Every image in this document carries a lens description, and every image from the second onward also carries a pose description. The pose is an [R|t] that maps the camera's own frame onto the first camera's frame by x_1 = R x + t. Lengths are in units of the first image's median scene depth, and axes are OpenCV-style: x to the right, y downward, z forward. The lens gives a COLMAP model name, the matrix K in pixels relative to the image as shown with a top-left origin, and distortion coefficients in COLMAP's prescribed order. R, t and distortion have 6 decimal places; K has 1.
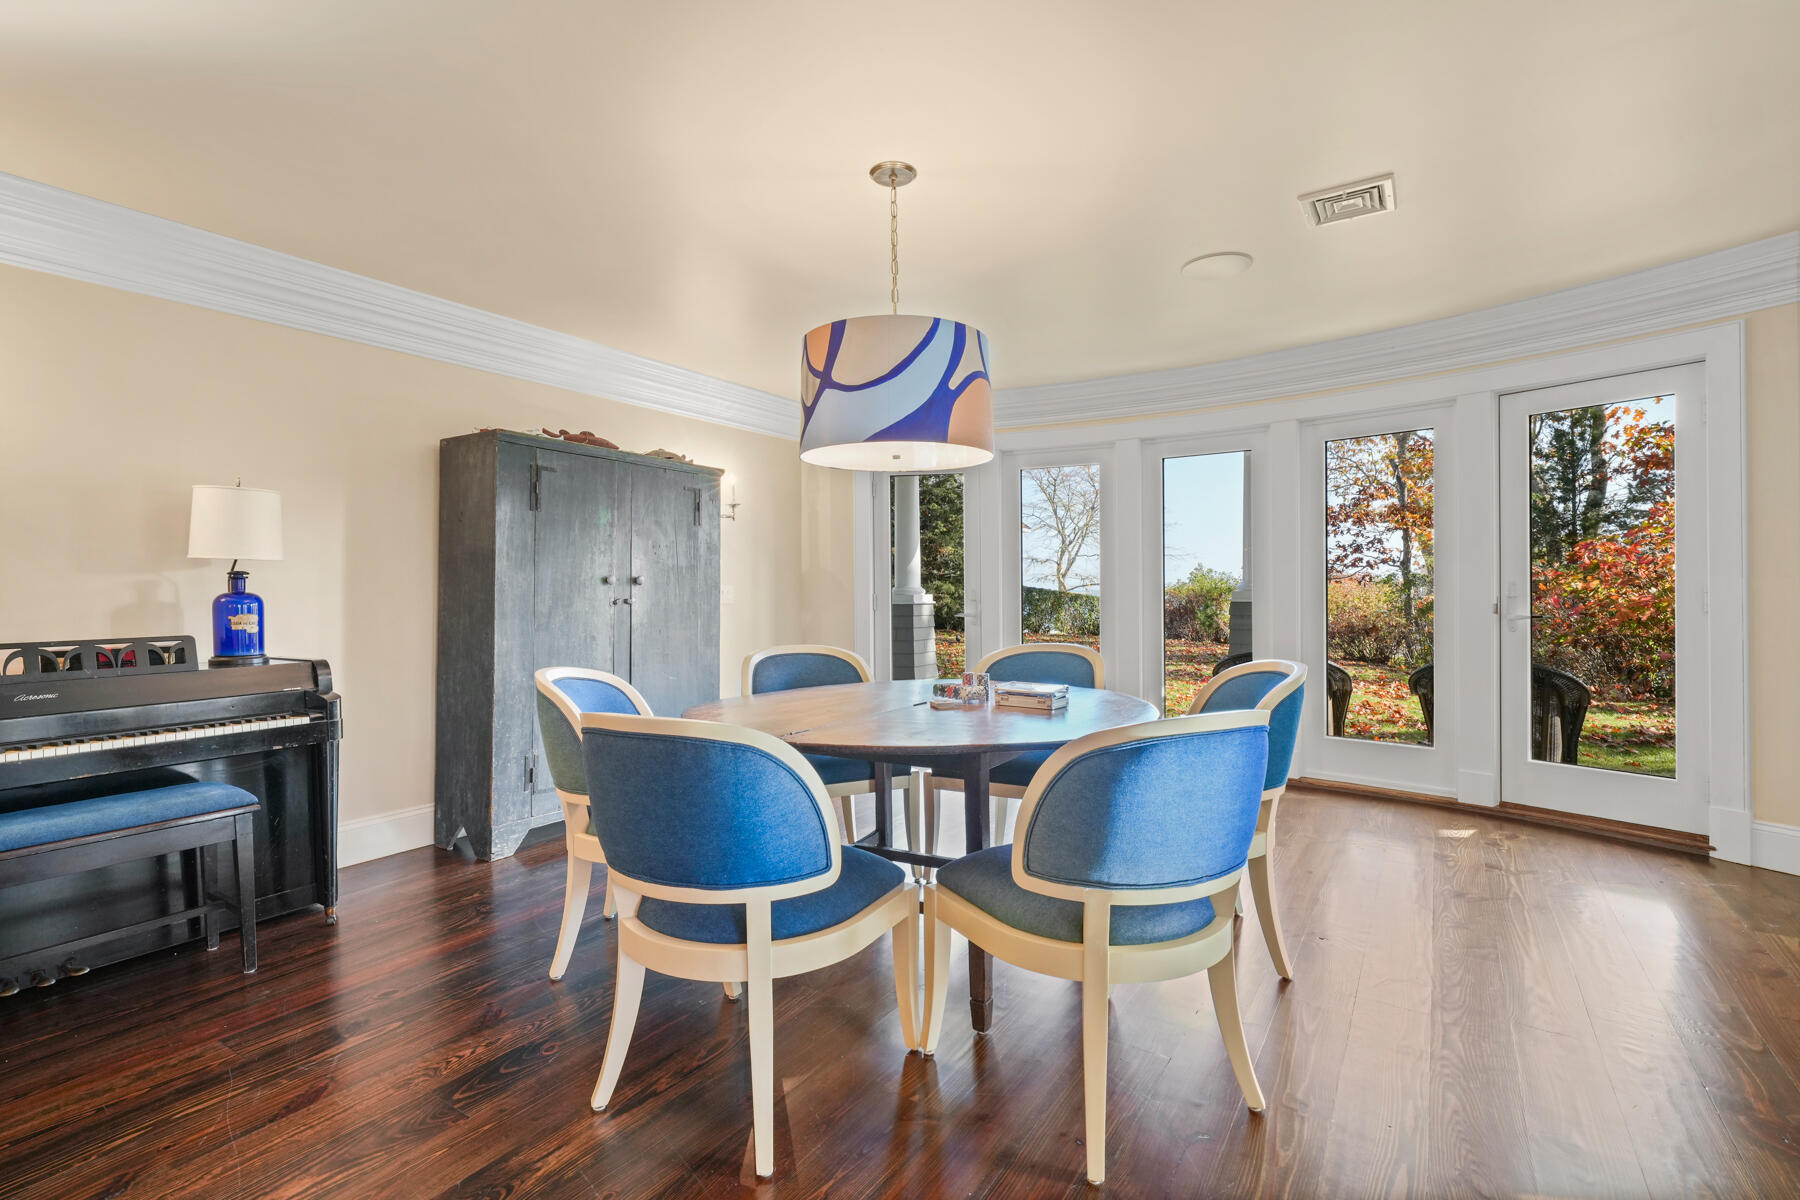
lens RADIAL K [[819.9, 0, 905.1], [0, 819.9, 599.2], [0, 0, 1]] dist [-0.003716, 0.000071]
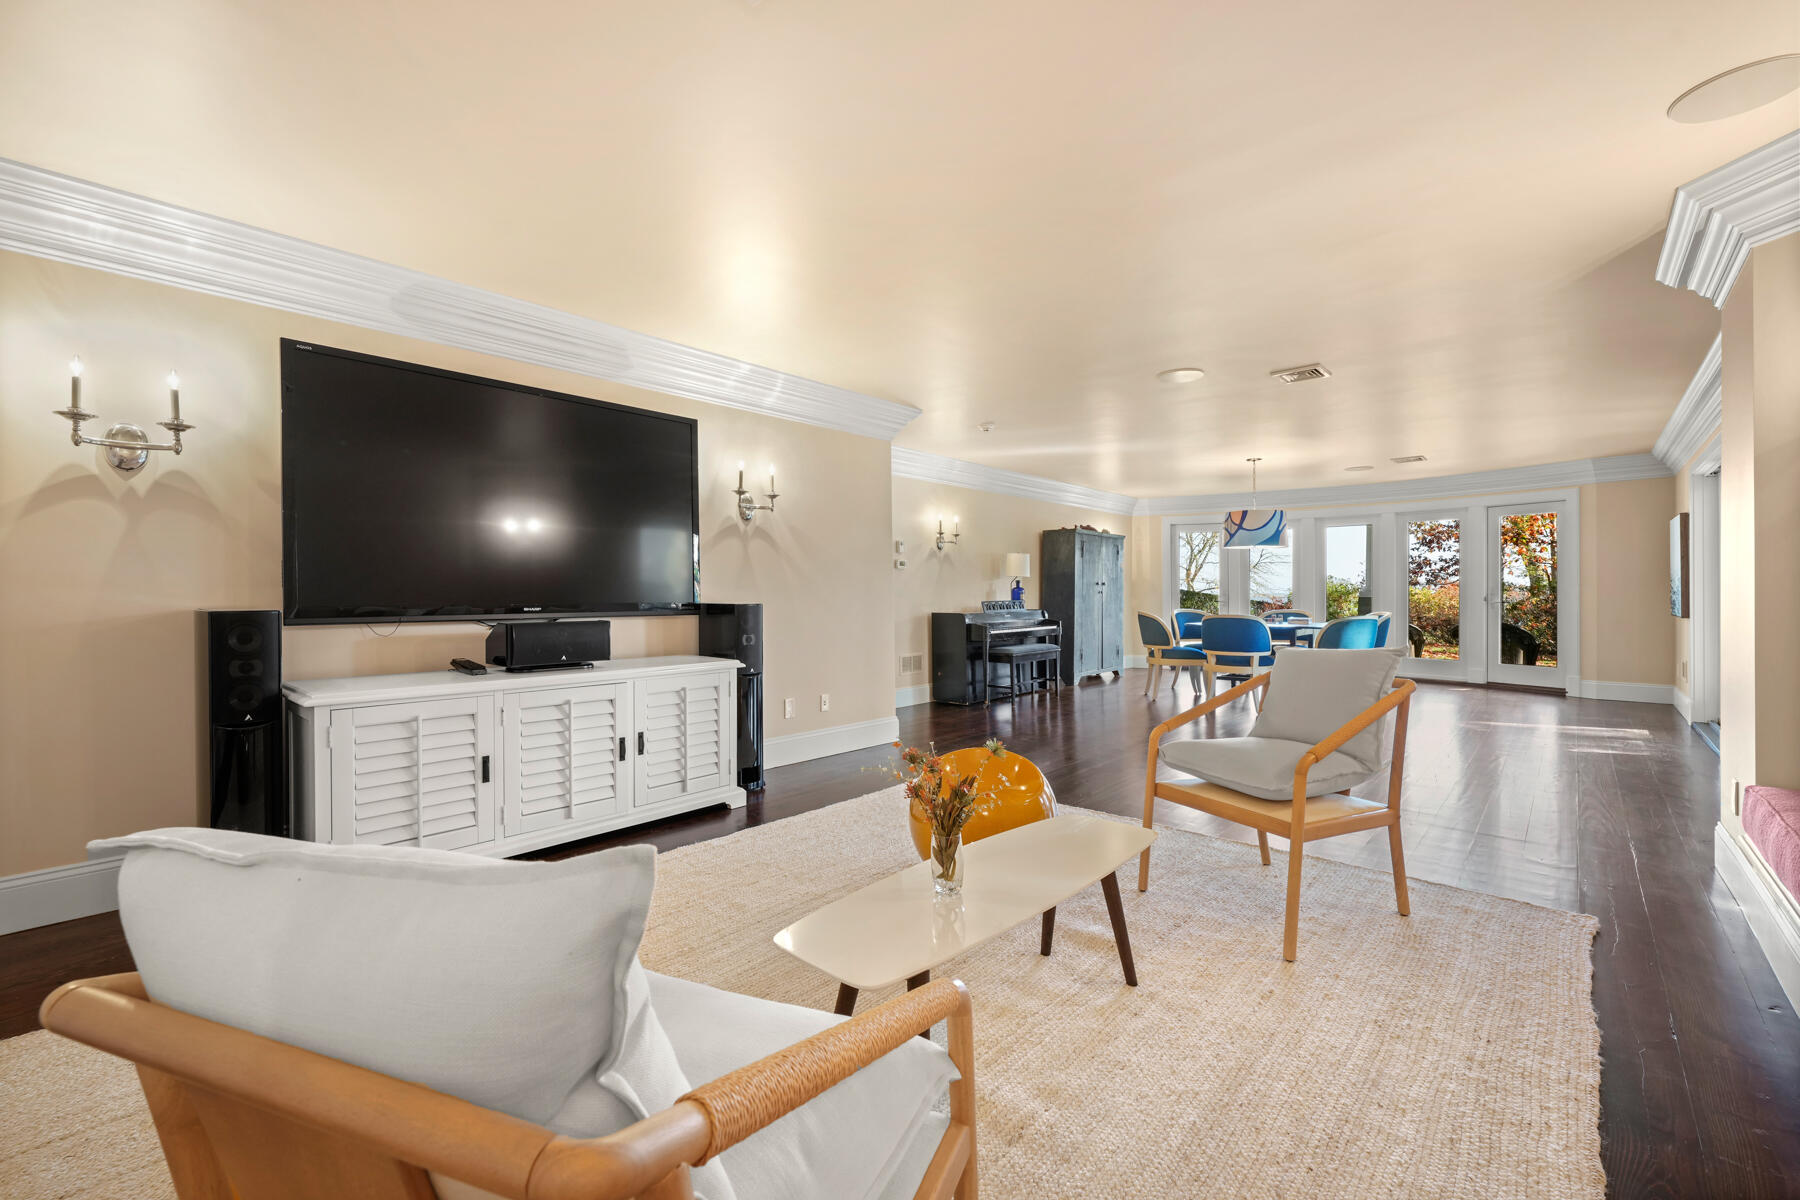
lens RADIAL K [[772.8, 0, 893.5], [0, 772.8, 594.8], [0, 0, 1]] dist [0.002597, -0.000161]
pose [[0.989010, 0.008120, -0.147627, -0.620377], [-0.009196, 0.999936, -0.006610, 0.030669], [0.147564, 0.007895, 0.989021, -1.426852]]
